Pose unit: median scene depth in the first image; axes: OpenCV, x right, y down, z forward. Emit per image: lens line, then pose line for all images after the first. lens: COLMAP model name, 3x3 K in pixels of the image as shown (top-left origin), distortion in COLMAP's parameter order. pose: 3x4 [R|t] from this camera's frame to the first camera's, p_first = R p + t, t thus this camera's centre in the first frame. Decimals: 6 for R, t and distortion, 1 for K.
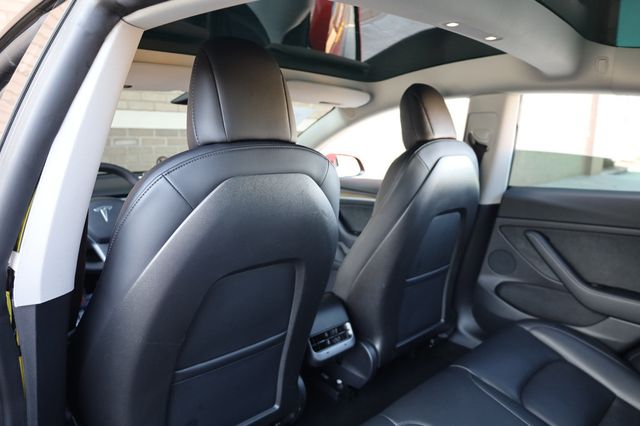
lens RADIAL K [[451.2, 0, 317.3], [0, 451.2, 211.4], [0, 0, 1]] dist [0.011662, -0.003127]
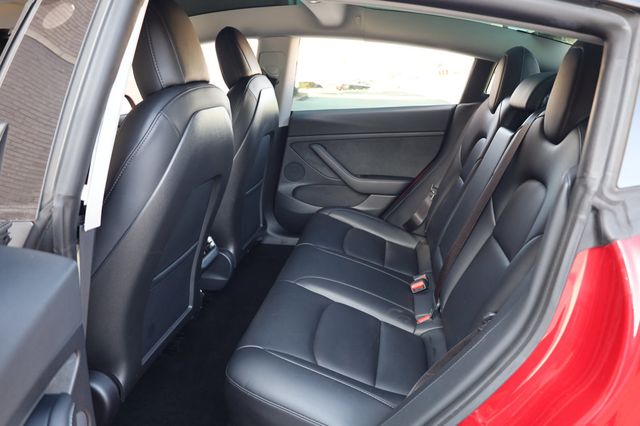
lens RADIAL K [[479.7, 0, 320.4], [0, 479.7, 215.4], [0, 0, 1]] dist [-0.012212, -0.000532]
pose [[0.801513, -0.195057, 0.565270, -0.366963], [0.117289, 0.978222, 0.171246, 0.009936], [-0.586362, -0.070956, 0.806935, -0.167540]]
